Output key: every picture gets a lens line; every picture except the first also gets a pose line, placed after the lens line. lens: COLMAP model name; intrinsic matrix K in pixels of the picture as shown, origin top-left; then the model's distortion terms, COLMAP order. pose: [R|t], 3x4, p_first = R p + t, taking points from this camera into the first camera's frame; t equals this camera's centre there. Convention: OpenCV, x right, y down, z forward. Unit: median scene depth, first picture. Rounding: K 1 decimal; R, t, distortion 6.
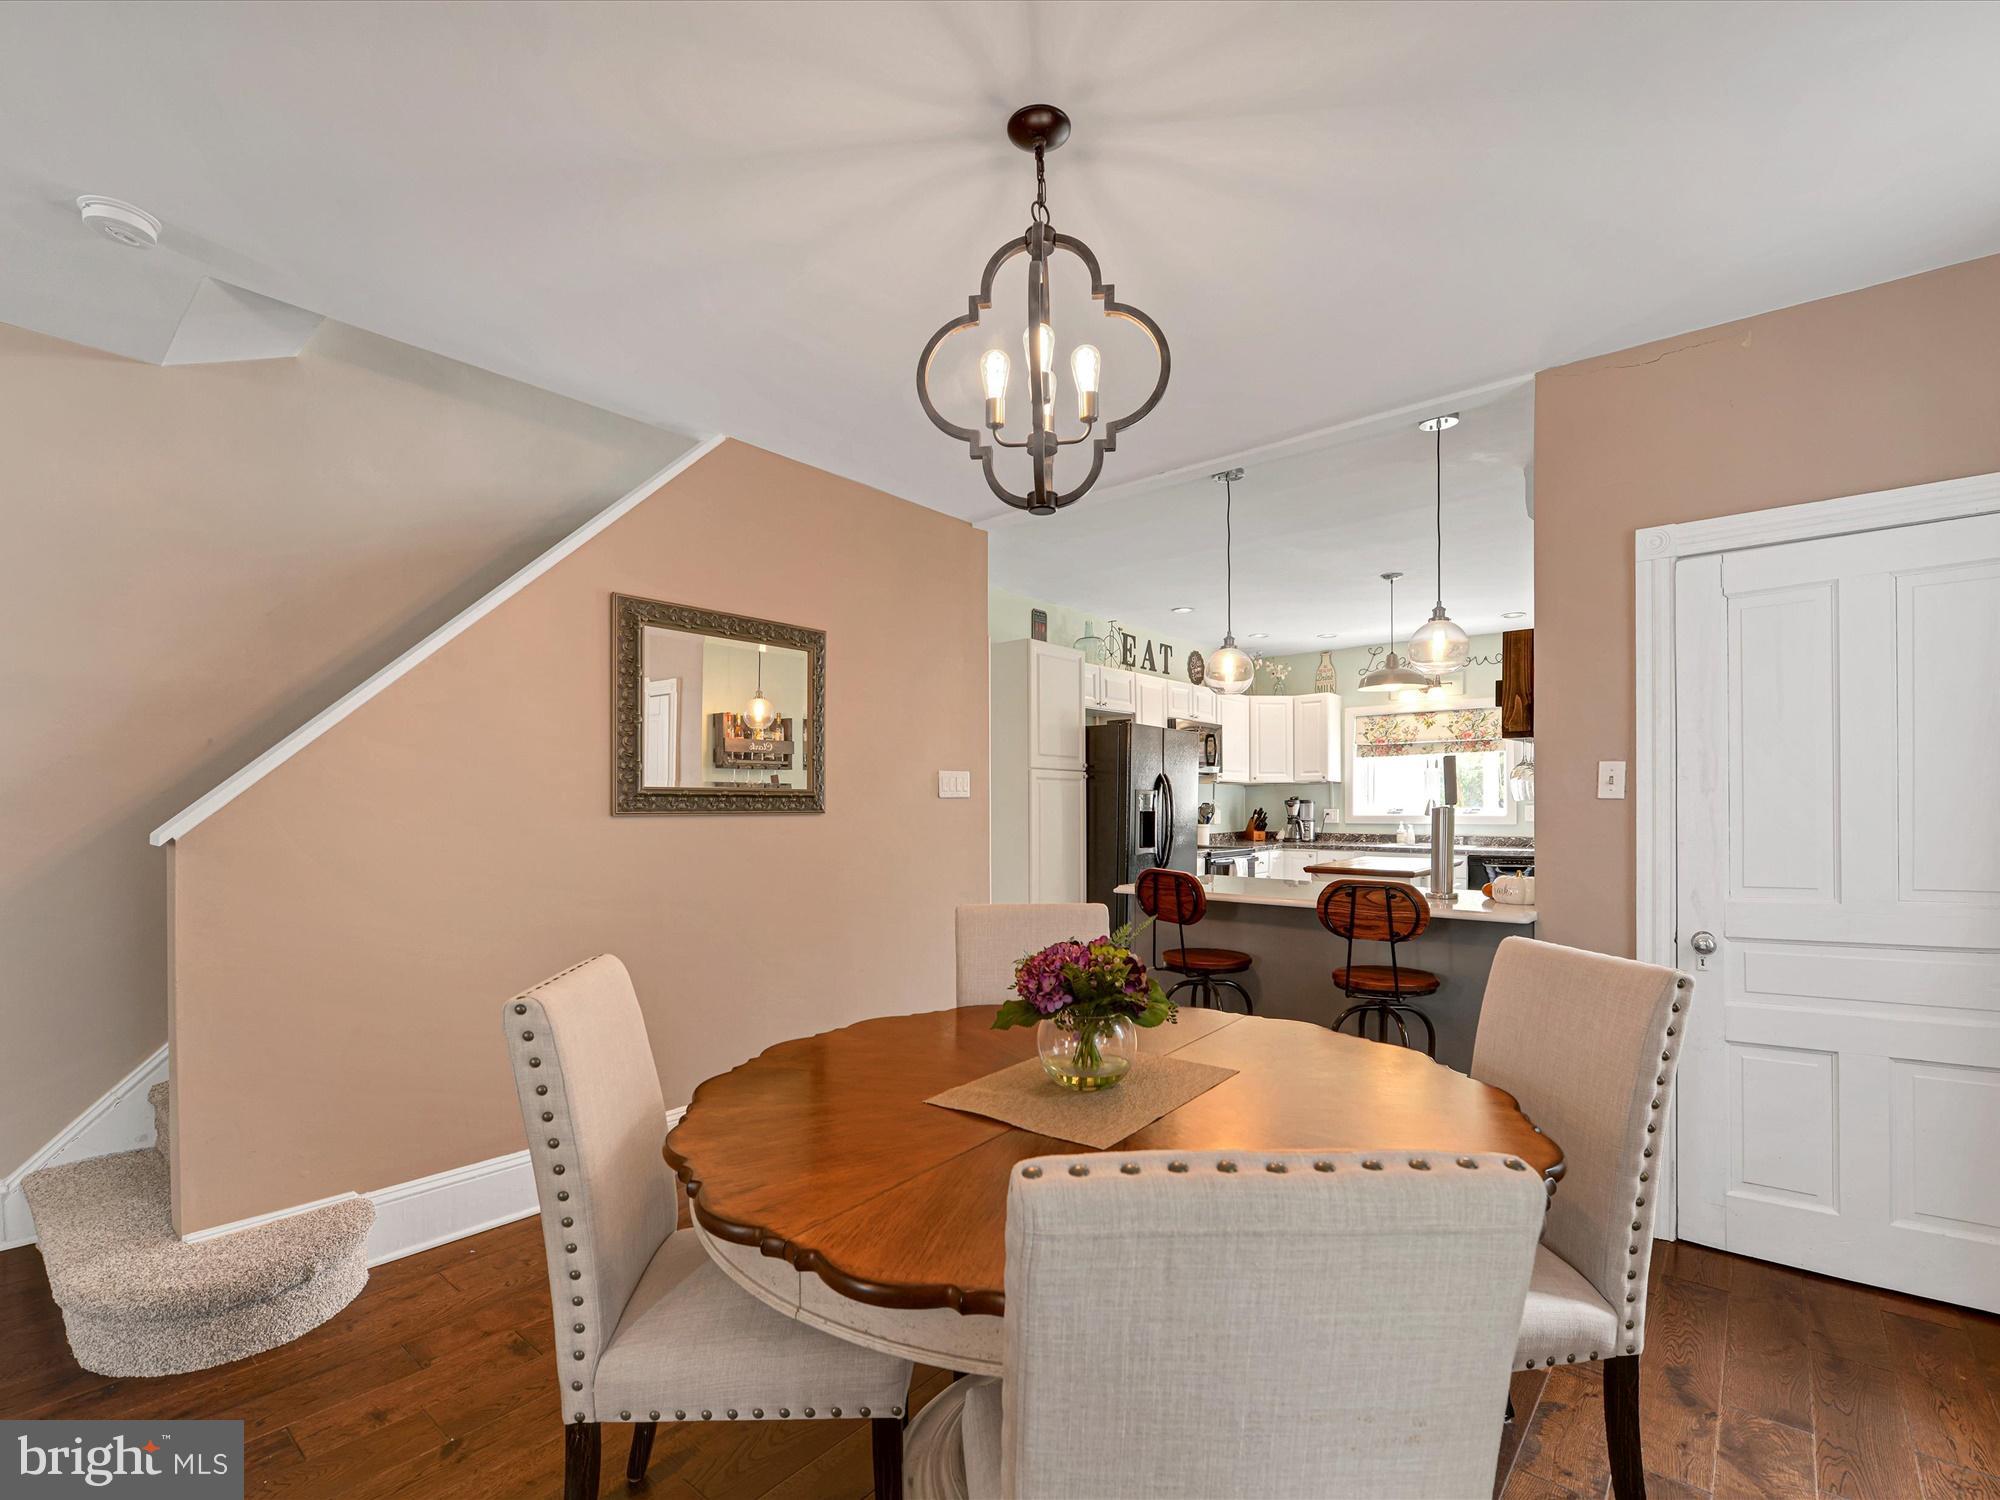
lens RADIAL K [[916.4, 0, 1003.9], [0, 916.4, 818.5], [0, 0, 1]] dist [-0.000625, -0.000173]
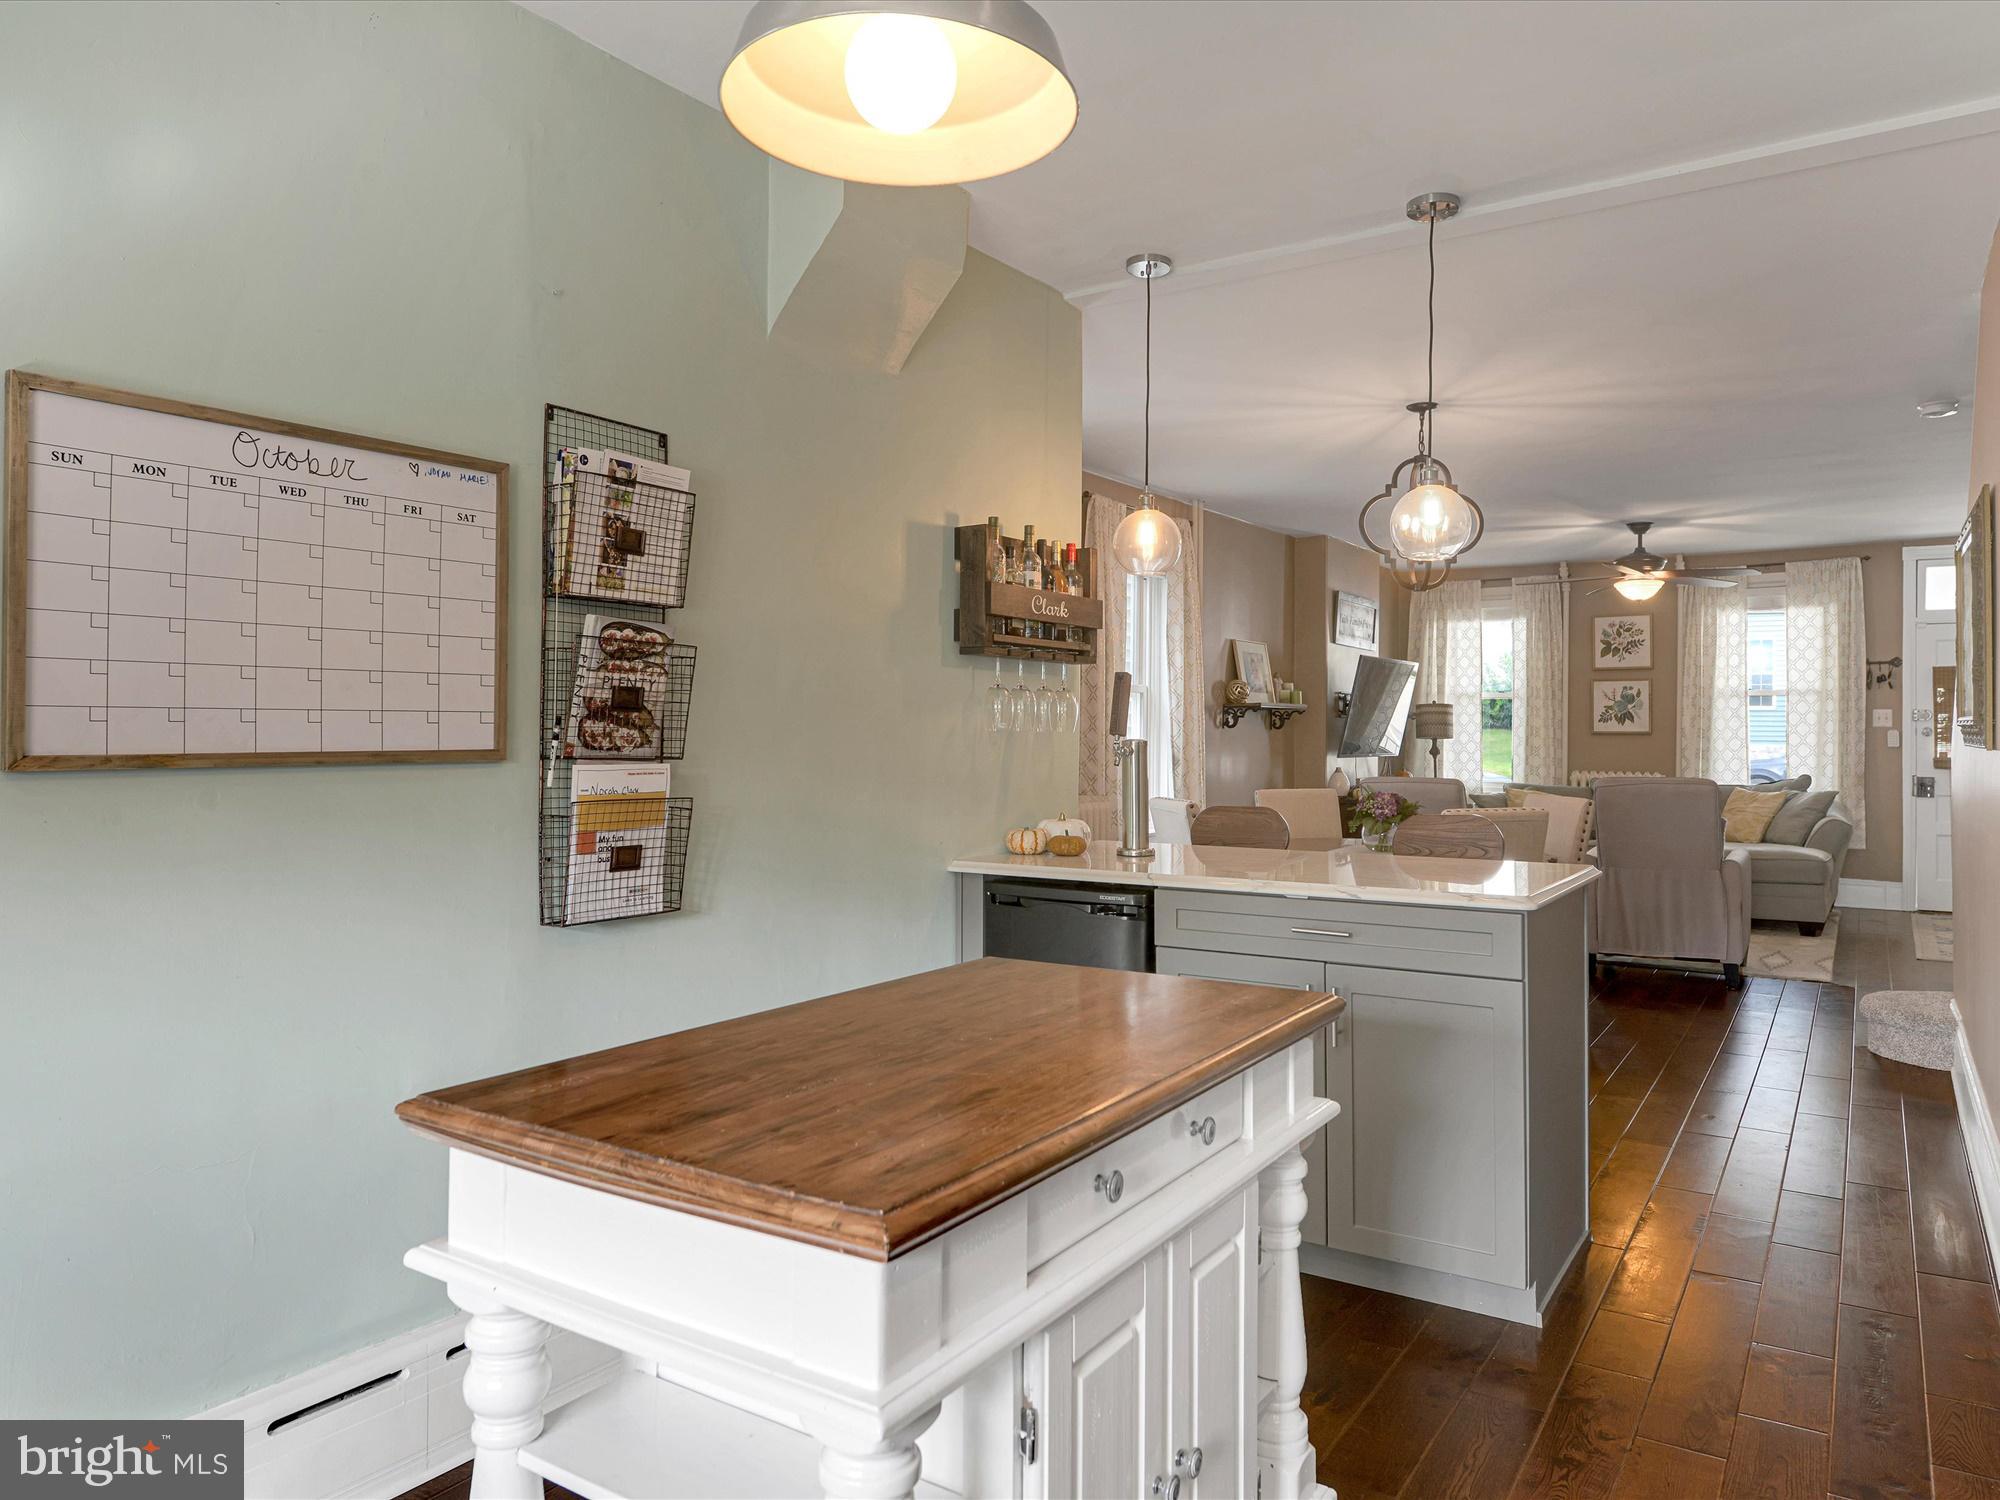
lens RADIAL K [[1322.8, 0, 1000.2], [0, 1322.8, 721.1], [0, 0, 1]] dist [-0.001936, -0.001053]
pose [[-0.993616, -0.002419, -0.112785, 0.317783], [-0.003554, 0.999945, 0.009867, -0.017245], [0.112755, 0.010205, -0.993570, 0.932439]]
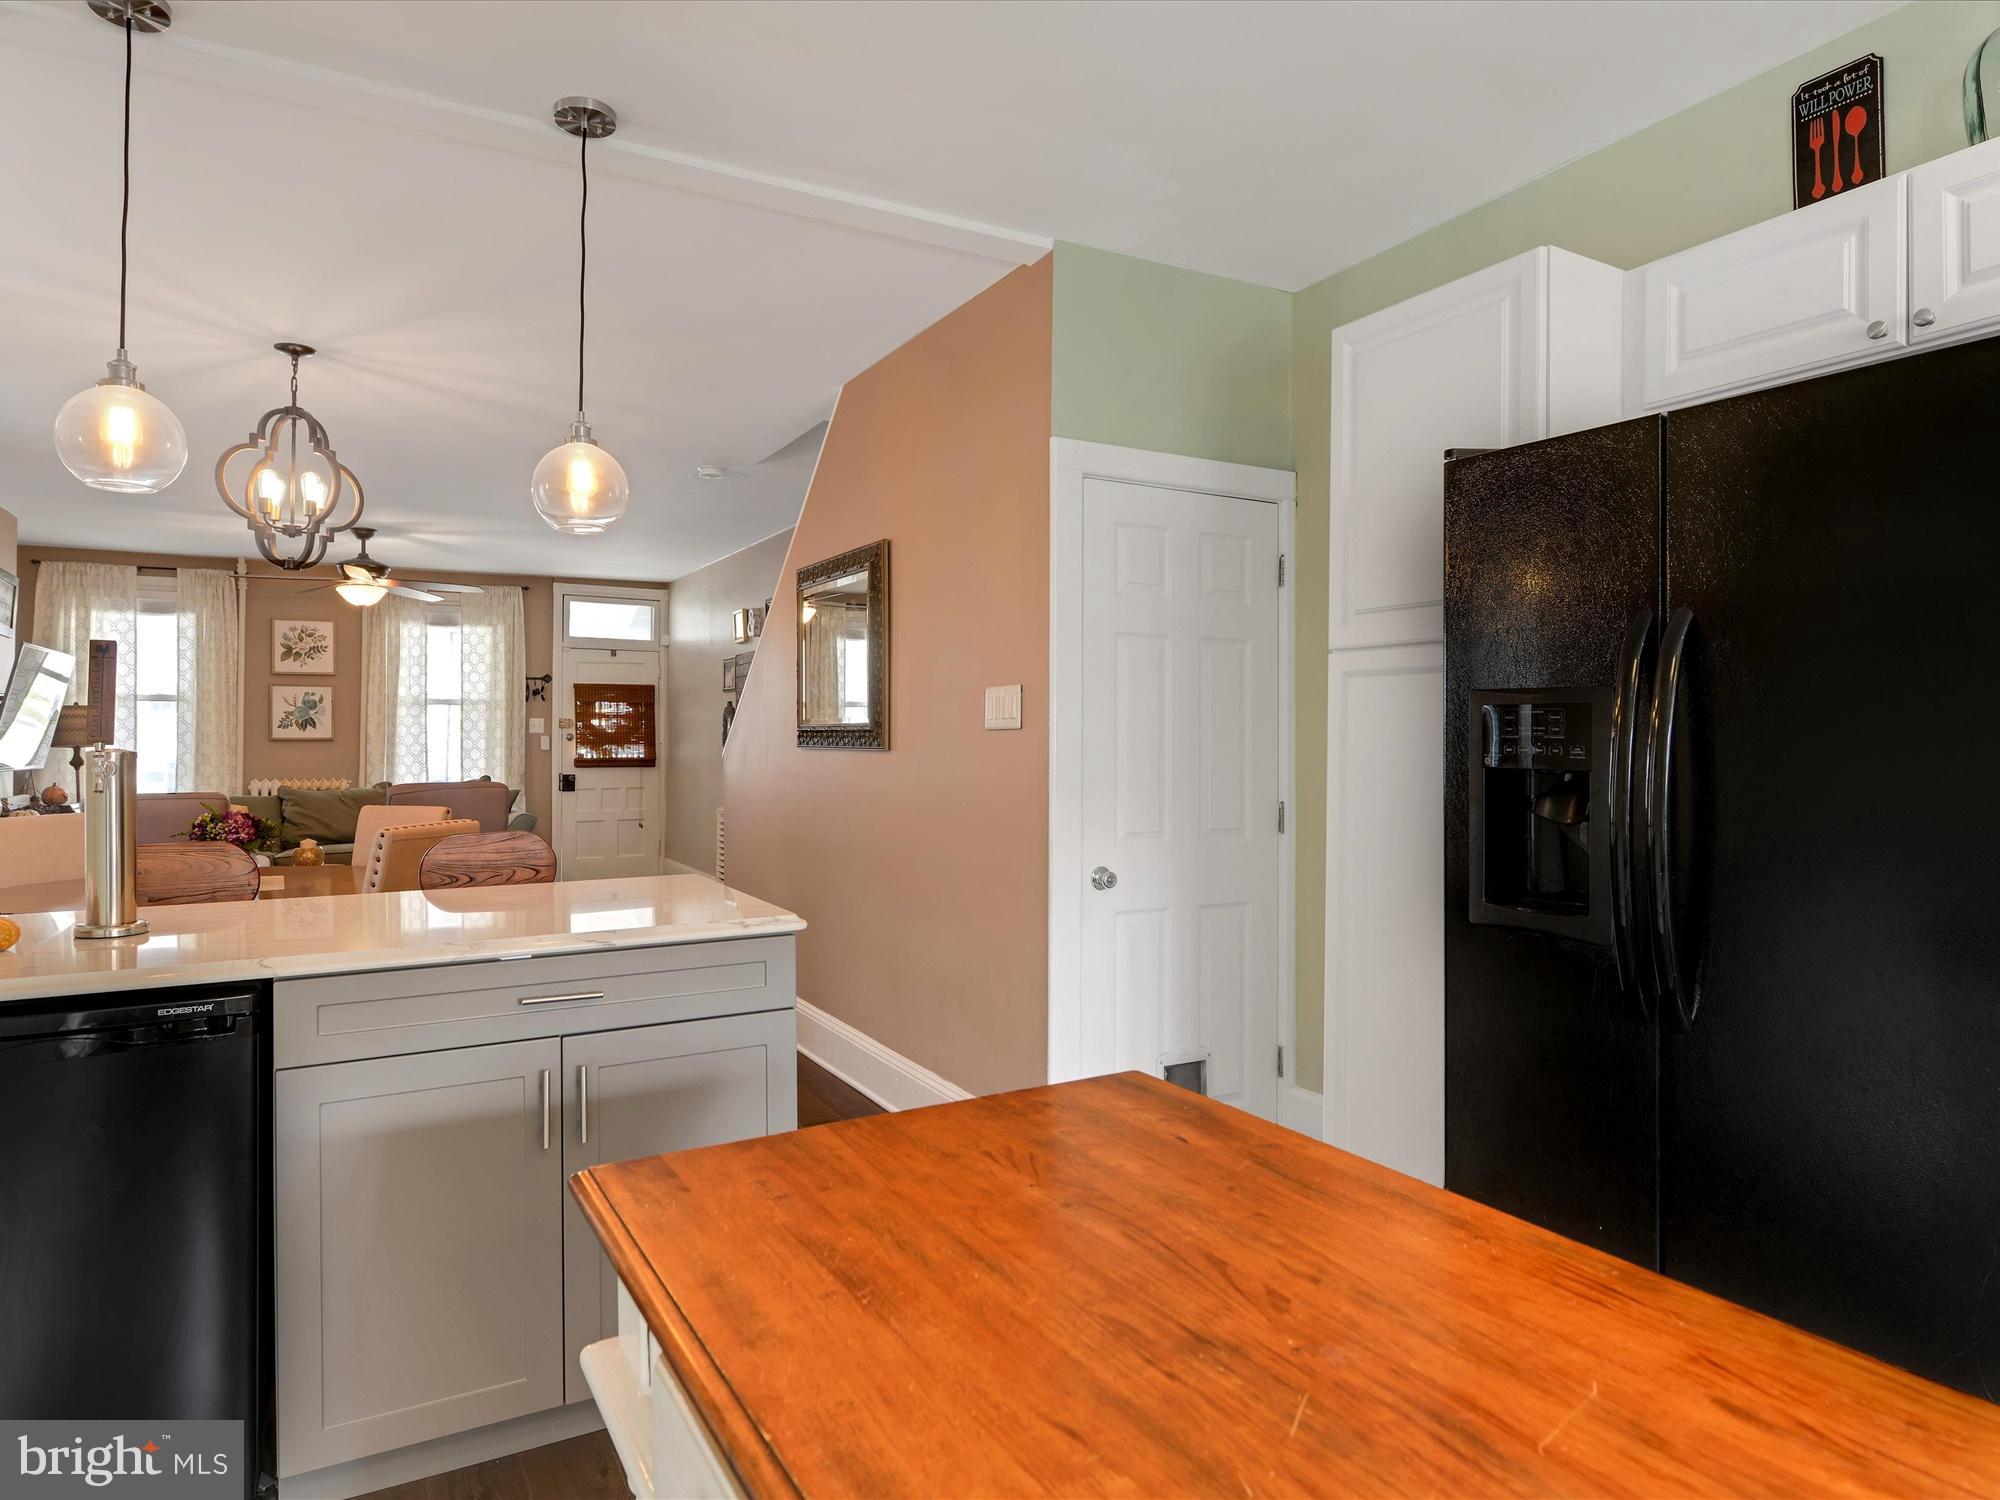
lens RADIAL K [[1185.0, 0, 995.7], [0, 1185.0, 722.6], [0, 0, 1]] dist [-0.004266, -0.000781]
pose [[-0.359839, -0.010575, -0.932954, 0.396127], [-0.013653, 0.999888, -0.006068, -0.012939], [0.932914, 0.010554, -0.359944, 0.736052]]
